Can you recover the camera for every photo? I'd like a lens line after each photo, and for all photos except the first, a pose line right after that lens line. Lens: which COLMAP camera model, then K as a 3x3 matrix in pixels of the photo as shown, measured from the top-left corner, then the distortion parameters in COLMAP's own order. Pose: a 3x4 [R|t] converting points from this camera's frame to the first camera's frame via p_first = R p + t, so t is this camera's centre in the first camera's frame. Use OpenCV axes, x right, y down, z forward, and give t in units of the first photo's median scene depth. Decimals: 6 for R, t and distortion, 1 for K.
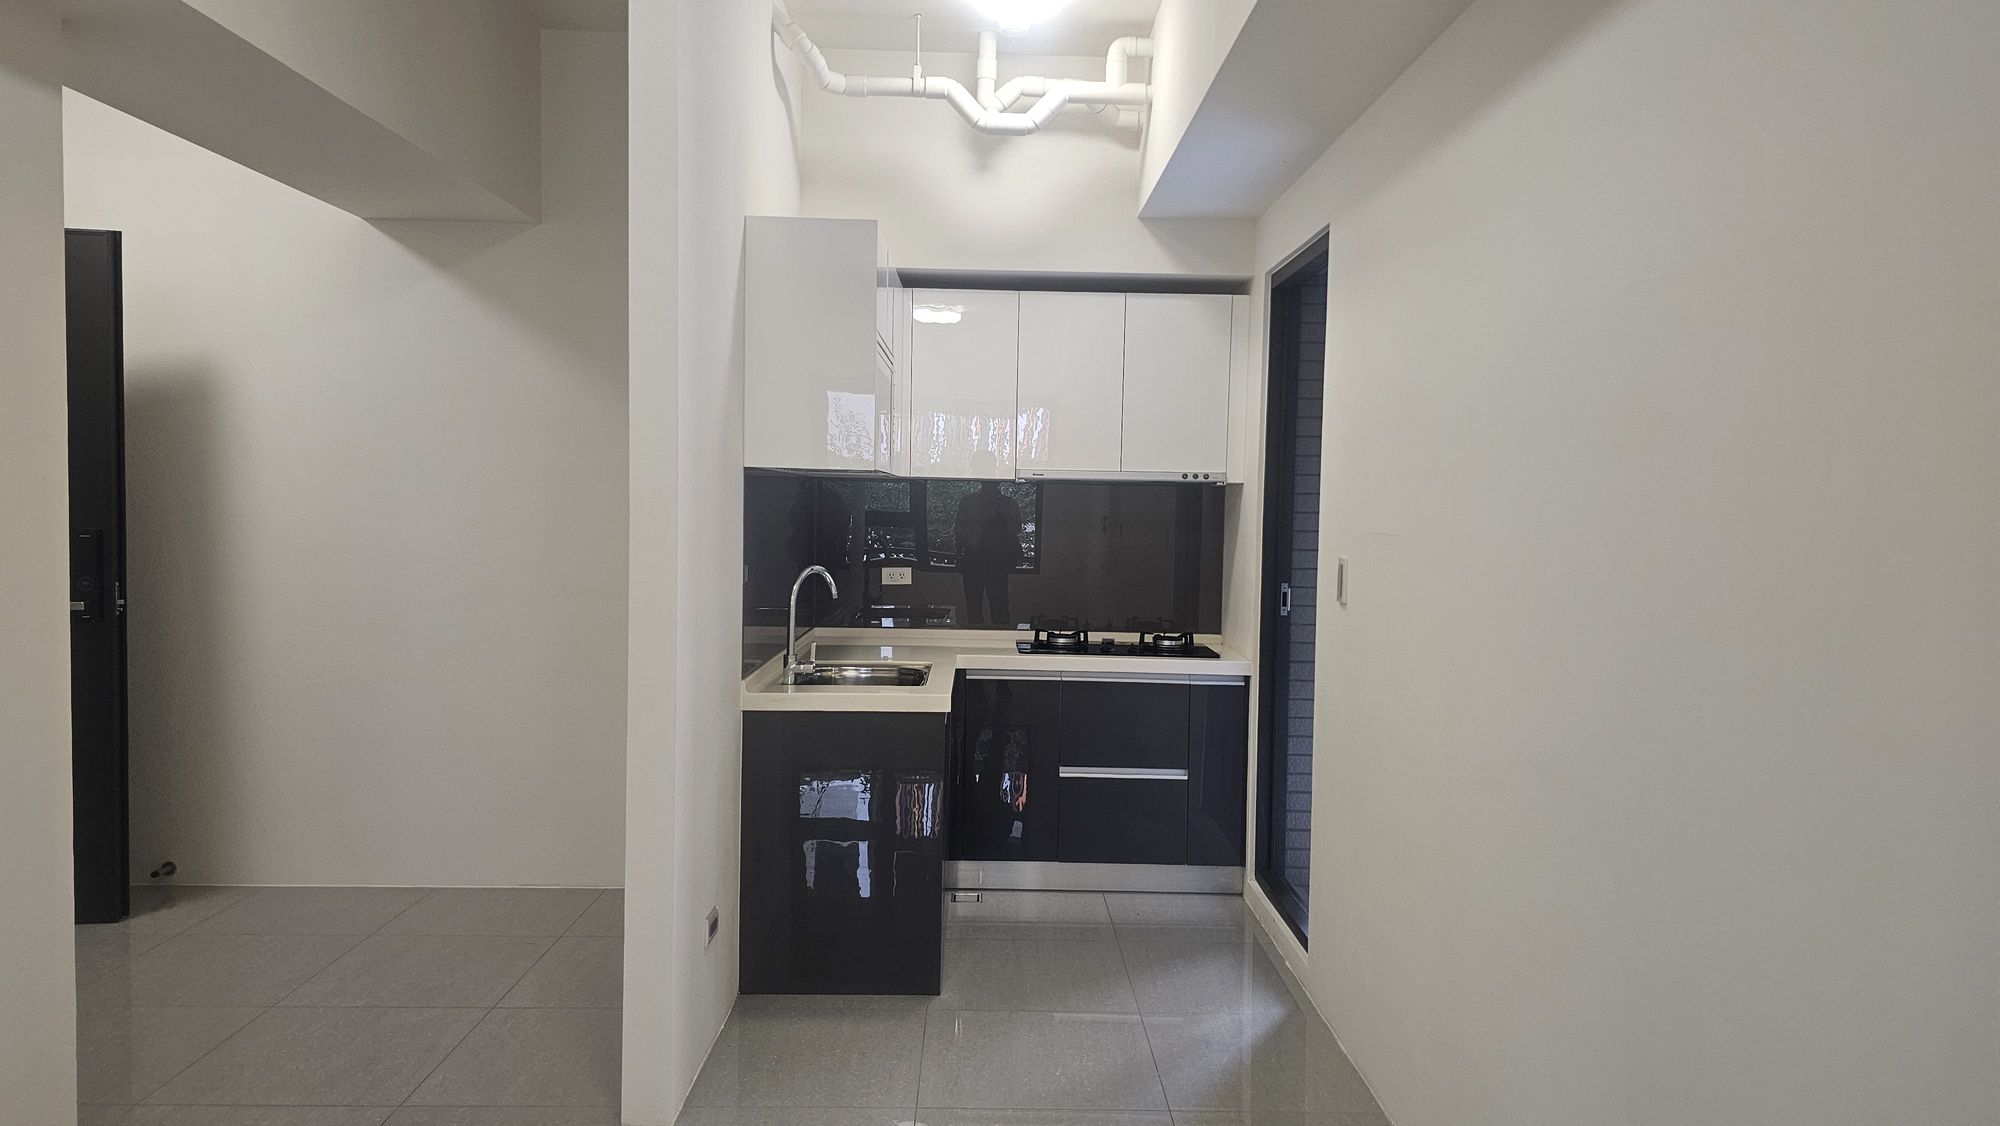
lens RADIAL K [[1347.5, 0, 1005.9], [0, 1347.5, 556.4], [0, 0, 1]] dist [0.057032, -0.054218]
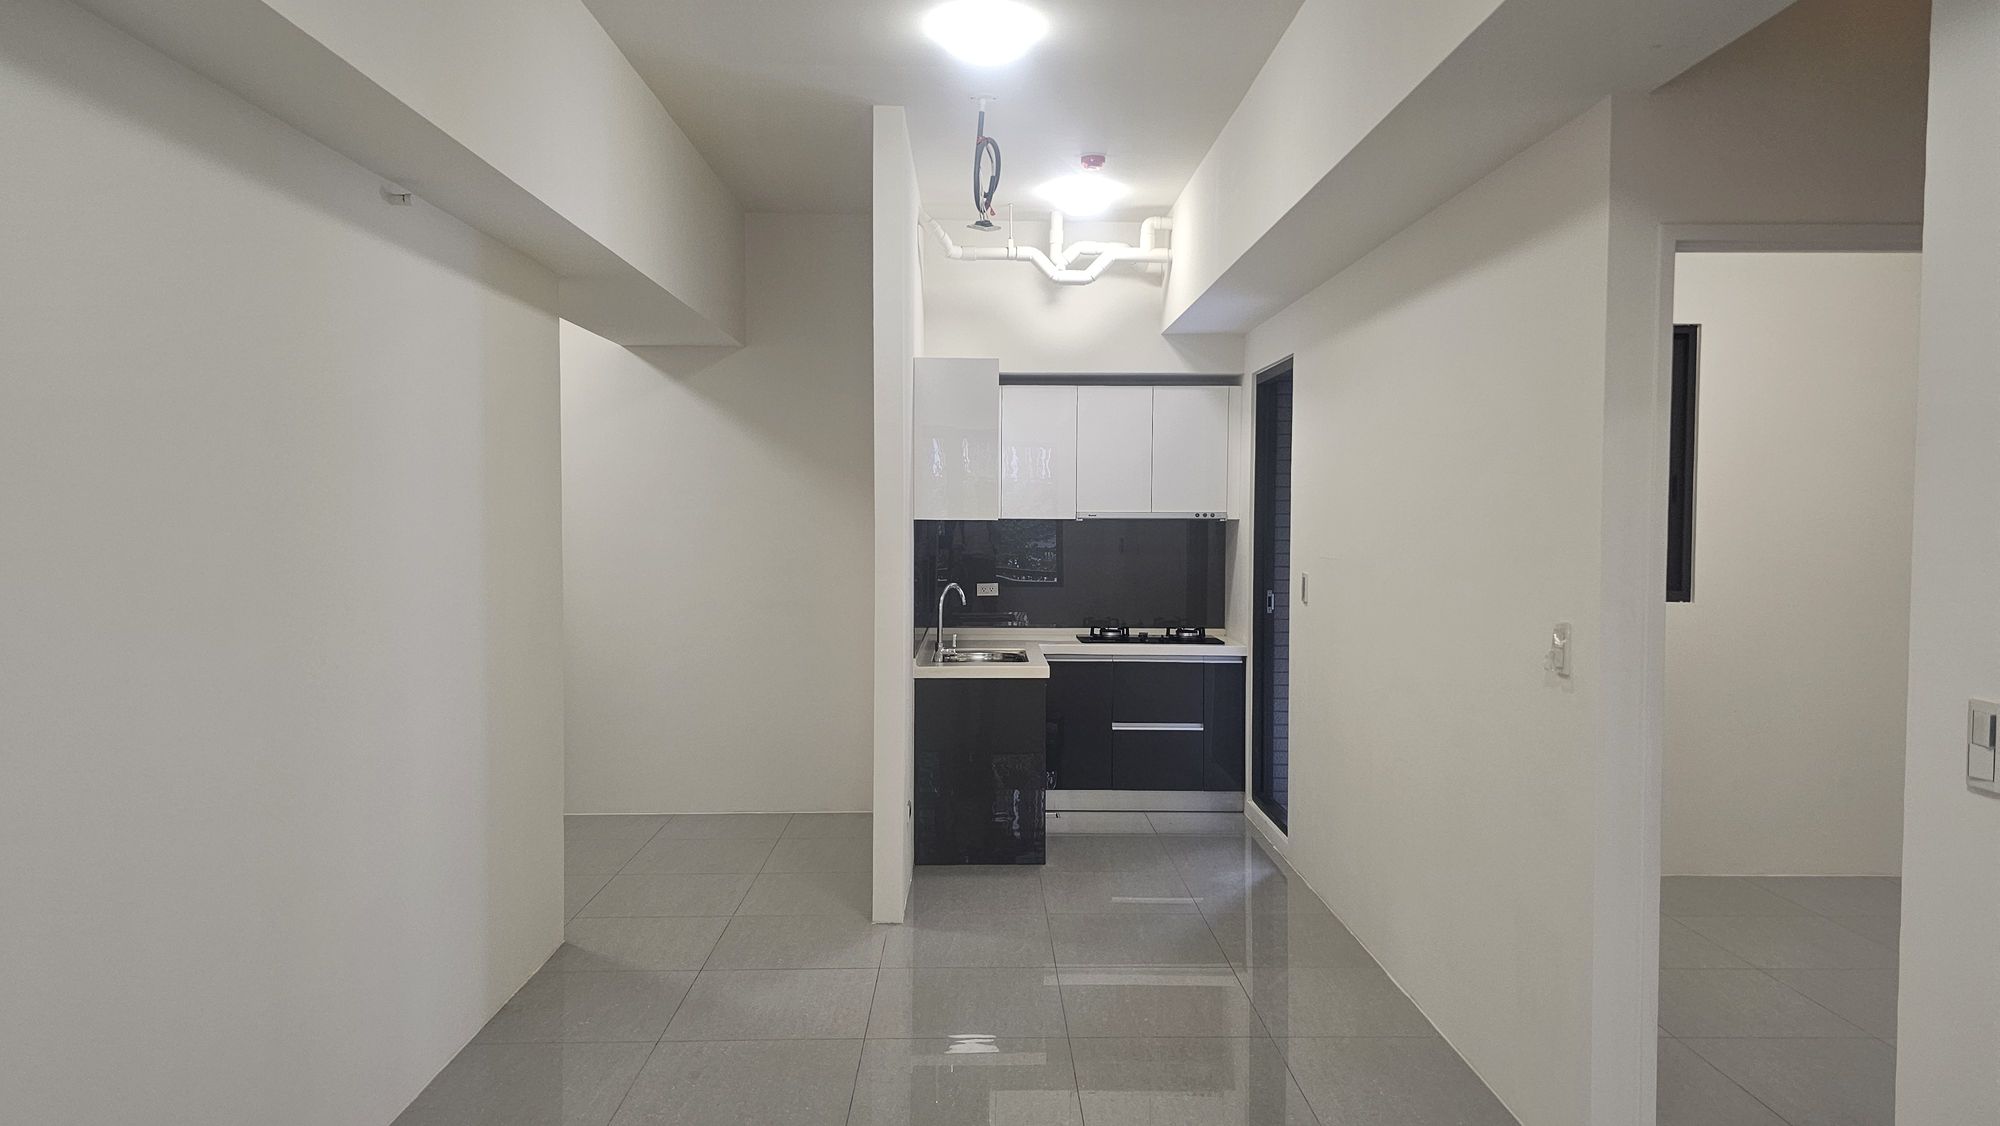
lens RADIAL K [[1347.5, 0, 1005.9], [0, 1347.5, 556.4], [0, 0, 1]] dist [0.057032, -0.054218]
pose [[0.999875, -0.014738, 0.005659, -0.079749], [0.014799, 0.999830, -0.011024, -0.004542], [-0.005495, 0.011106, 0.999923, -0.426823]]
